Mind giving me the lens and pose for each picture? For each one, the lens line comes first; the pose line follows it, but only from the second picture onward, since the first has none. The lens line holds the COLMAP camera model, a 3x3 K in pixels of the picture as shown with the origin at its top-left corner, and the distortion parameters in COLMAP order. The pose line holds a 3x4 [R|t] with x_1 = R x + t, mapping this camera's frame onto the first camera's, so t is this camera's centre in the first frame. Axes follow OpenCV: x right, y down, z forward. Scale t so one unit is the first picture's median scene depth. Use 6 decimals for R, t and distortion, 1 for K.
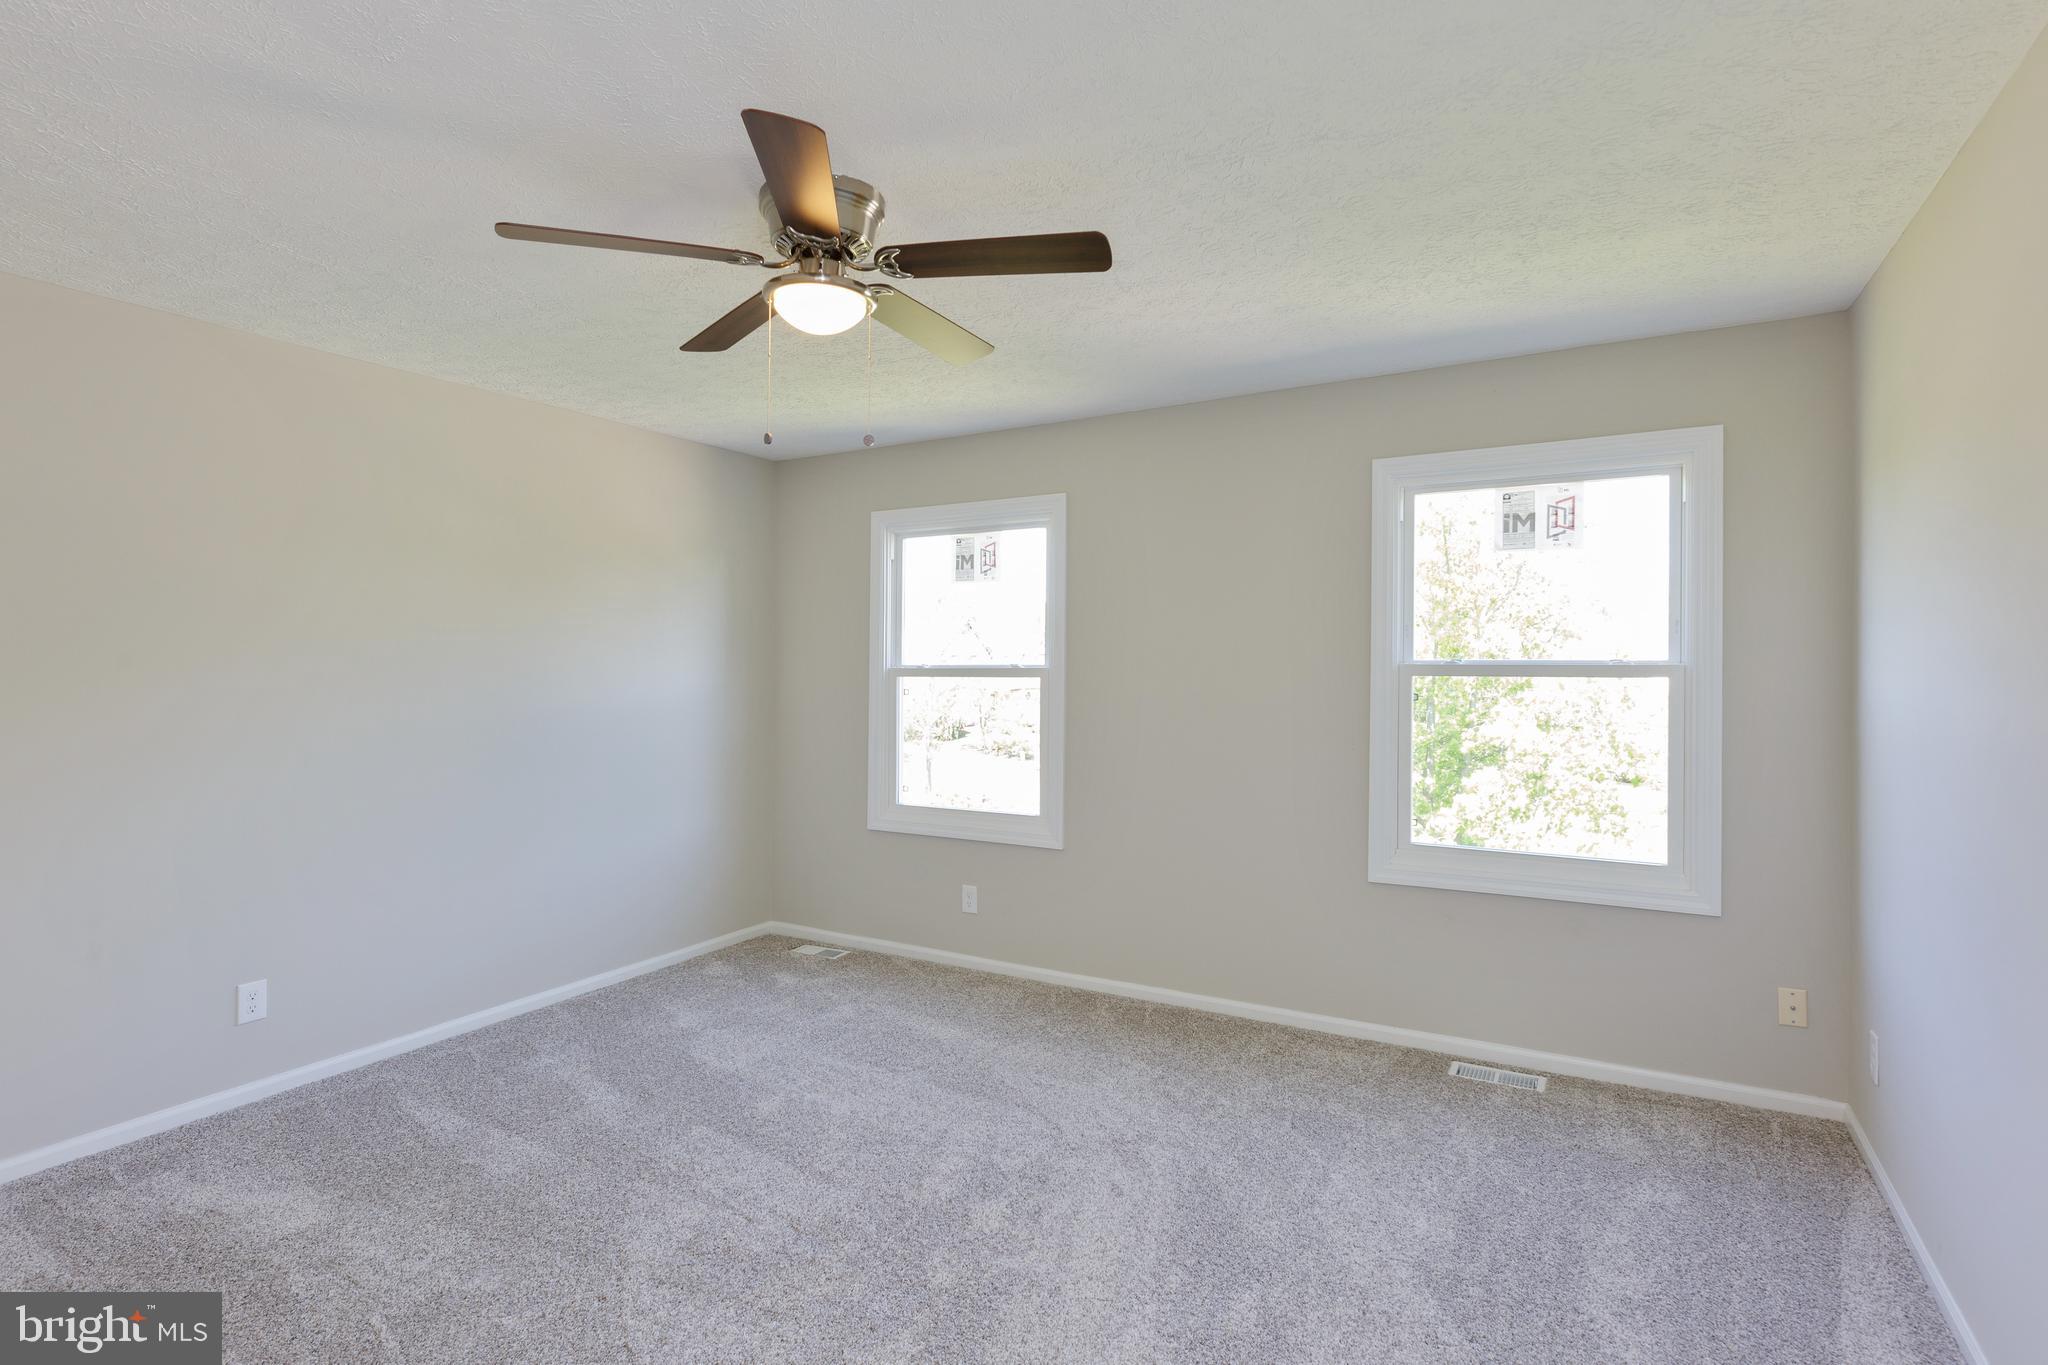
lens RADIAL K [[974.3, 0, 1030.3], [0, 974.3, 681.1], [0, 0, 1]] dist [0.002606, 0.000098]
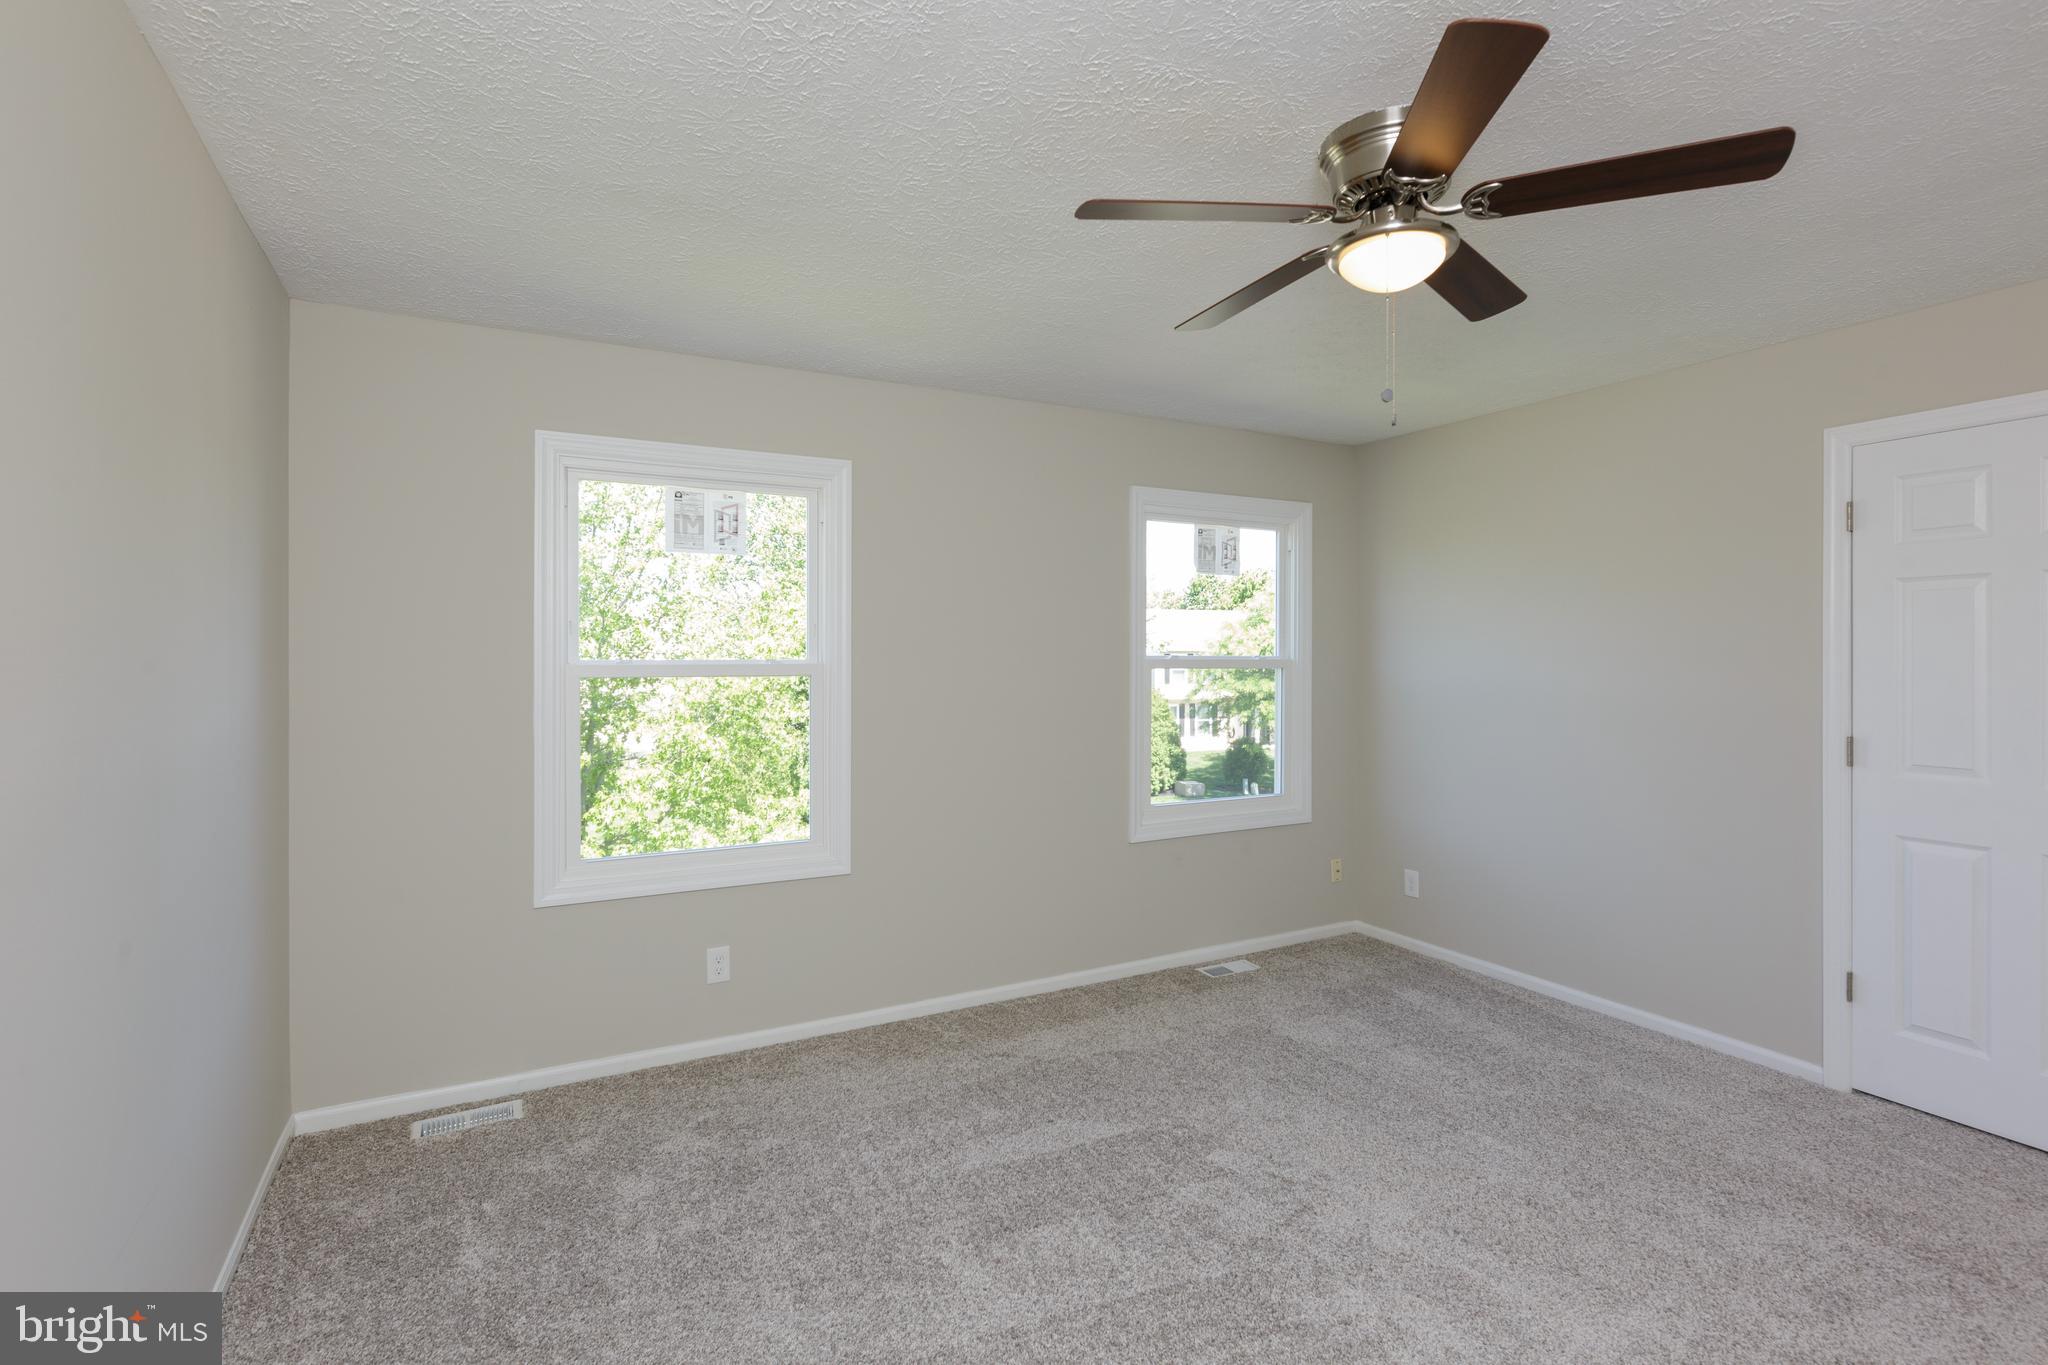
lens RADIAL K [[1037.6, 0, 1042.3], [0, 1037.6, 683.2], [0, 0, 1]] dist [0.003385, 0.000612]
pose [[0.510599, -0.018023, 0.859630, -0.332978], [0.018316, 0.999781, 0.010082, -0.000945], [-0.859624, 0.010597, 0.510817, 0.189651]]
